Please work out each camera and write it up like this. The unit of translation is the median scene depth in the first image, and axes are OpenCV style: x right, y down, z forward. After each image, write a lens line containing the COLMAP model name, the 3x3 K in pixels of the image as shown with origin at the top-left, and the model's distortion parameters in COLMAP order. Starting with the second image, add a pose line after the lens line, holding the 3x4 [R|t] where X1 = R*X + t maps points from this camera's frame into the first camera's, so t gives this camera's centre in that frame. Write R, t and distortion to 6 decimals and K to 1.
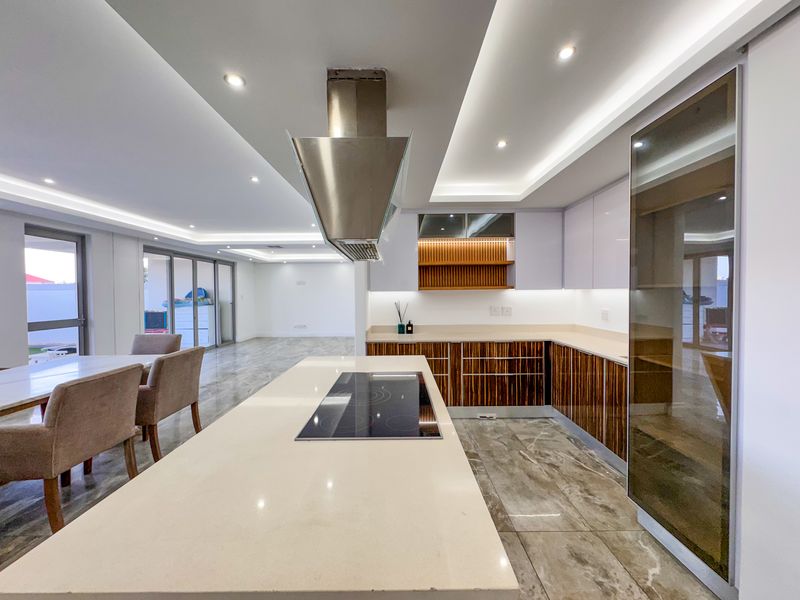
lens RADIAL K [[324.1, 0, 400.9], [0, 324.1, 296.4], [0, 0, 1]] dist [0.004589, 0.000314]
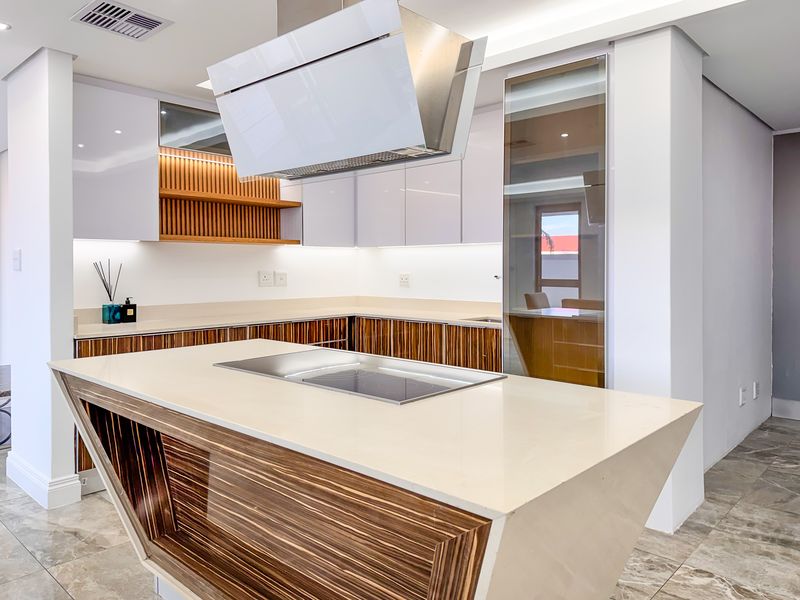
lens RADIAL K [[580.0, 0, 398.6], [0, 580.0, 292.5], [0, 0, 1]] dist [0.038831, 0.003224]
pose [[0.680017, -0.025252, 0.732762, -0.404195], [0.002221, 0.999473, 0.032382, 0.039311], [-0.733193, -0.020393, 0.679714, 0.030174]]
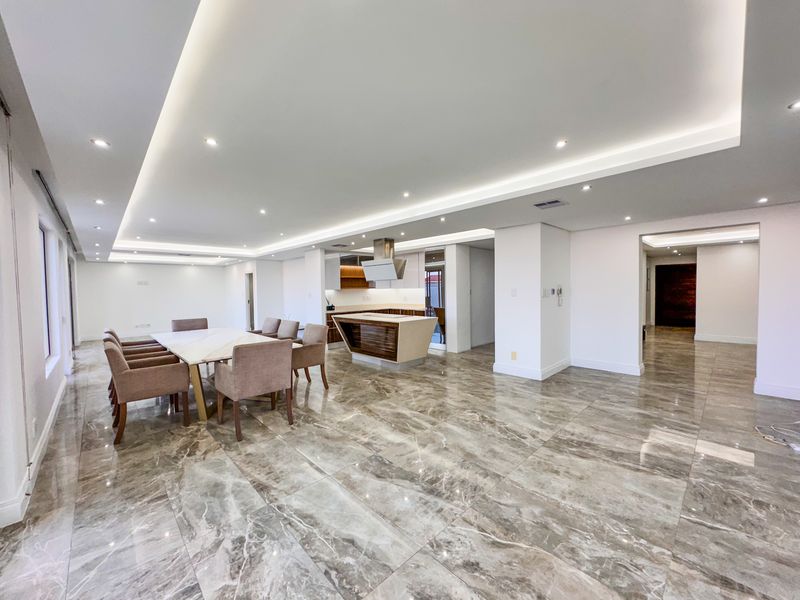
lens RADIAL K [[321.5, 0, 400.5], [0, 321.5, 304.1], [0, 0, 1]] dist [-0.003899, 0.000526]
pose [[0.719706, -0.034824, 0.693405, -1.169114], [0.016983, 0.999325, 0.032561, 0.018427], [-0.694071, -0.011658, 0.719812, -0.837429]]
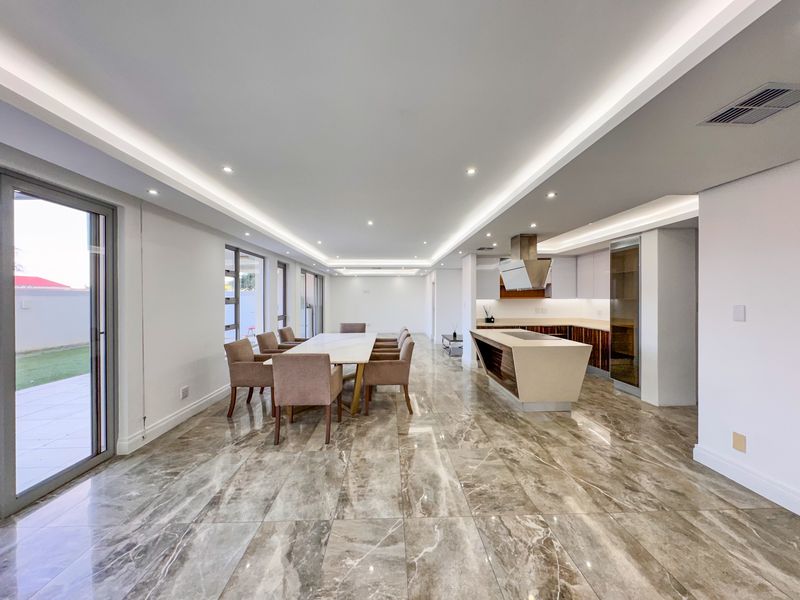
lens RADIAL K [[321.5, 0, 399.0], [0, 321.5, 296.7], [0, 0, 1]] dist [-0.003899, 0.000526]
pose [[0.999490, 0.007247, 0.031097, -0.592794], [-0.006696, 0.999819, -0.017800, 0.005237], [-0.031220, 0.017583, 0.999358, -0.838900]]
